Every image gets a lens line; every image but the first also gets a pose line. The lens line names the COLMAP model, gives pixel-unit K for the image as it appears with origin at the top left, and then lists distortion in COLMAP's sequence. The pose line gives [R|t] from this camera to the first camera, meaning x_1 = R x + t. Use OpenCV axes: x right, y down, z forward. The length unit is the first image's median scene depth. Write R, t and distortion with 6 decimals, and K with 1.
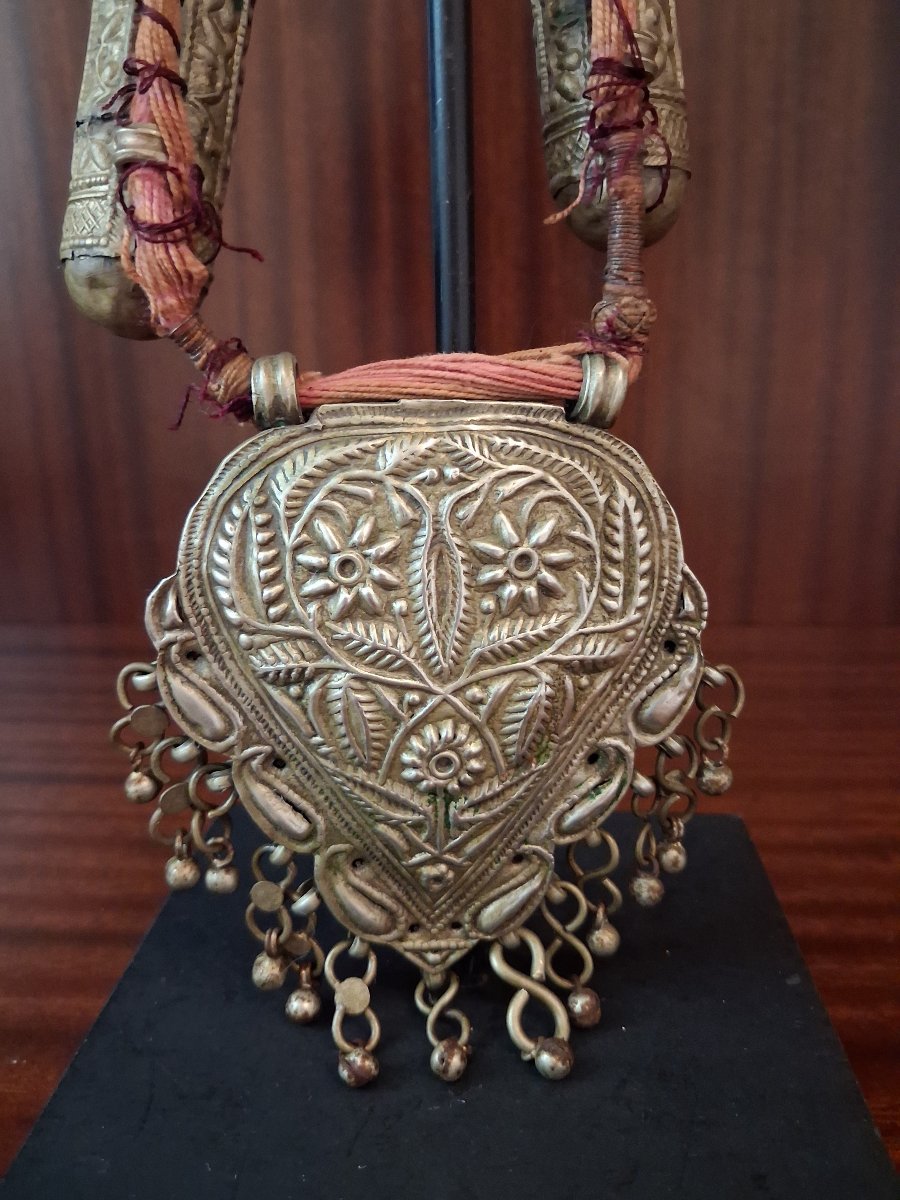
lens RADIAL K [[1033.4, 0, 452.3], [0, 1033.4, 588.3], [0, 0, 1]] dist [-0.004690, -0.026813]
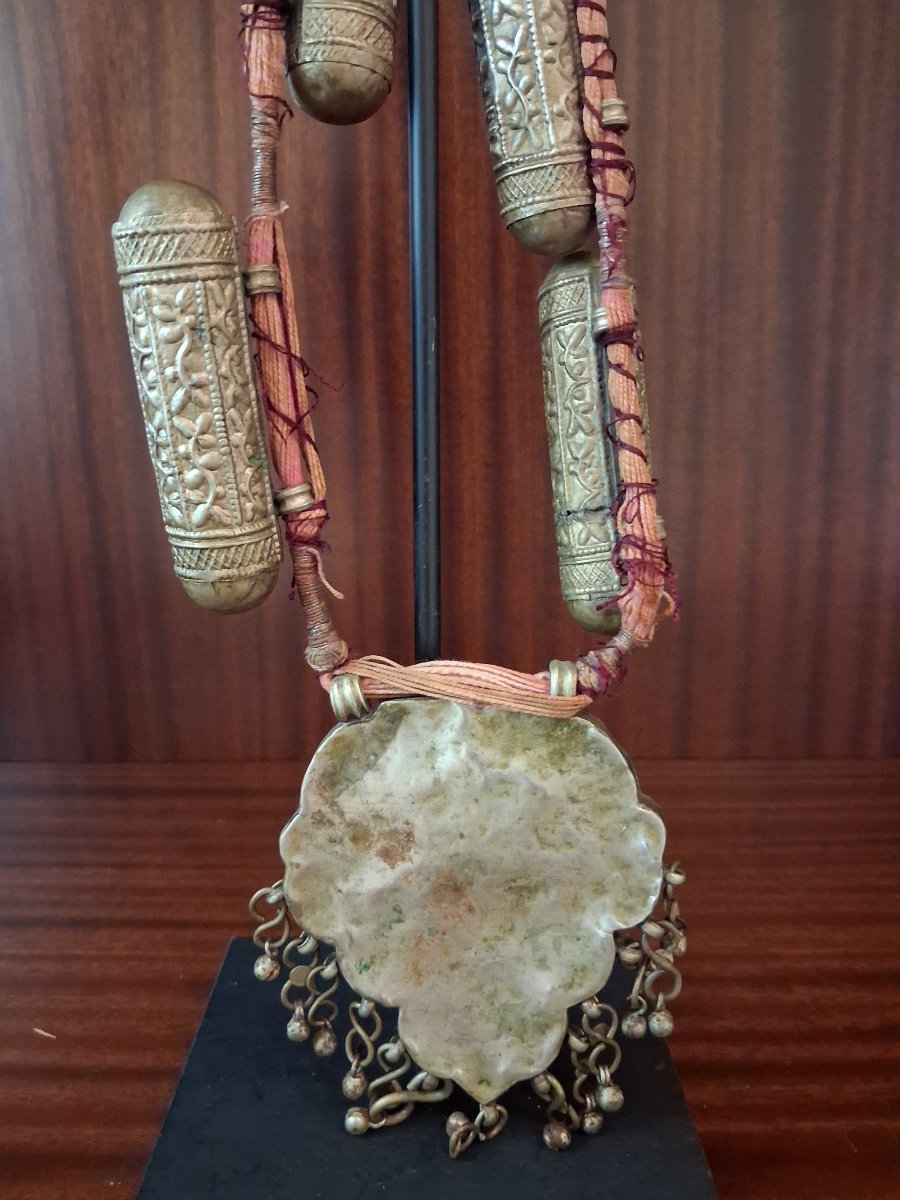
lens RADIAL K [[1004.0, 0, 447.6], [0, 1004.0, 603.7], [0, 0, 1]] dist [0.026415, -0.056087]
pose [[0.999428, -0.004849, 0.033455, -0.051111], [0.006486, 0.998777, -0.049020, -0.243470], [-0.033176, 0.049209, 0.998237, -0.375276]]
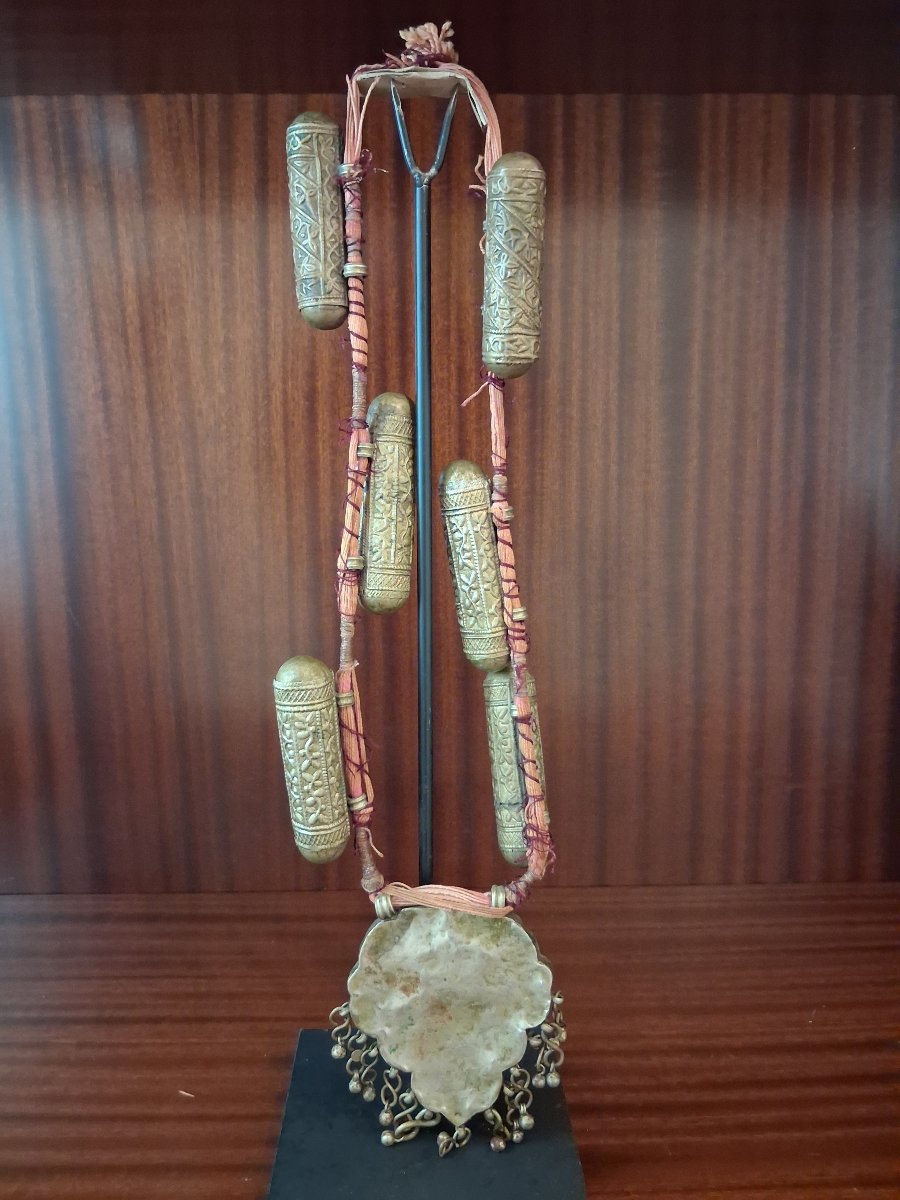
lens RADIAL K [[1004.0, 0, 445.8], [0, 1004.0, 595.5], [0, 0, 1]] dist [0.026415, -0.056087]
pose [[0.998297, -0.006192, 0.058004, -0.131556], [0.012750, 0.993469, -0.113387, -0.687499], [-0.056923, 0.113933, 0.991856, -1.694623]]
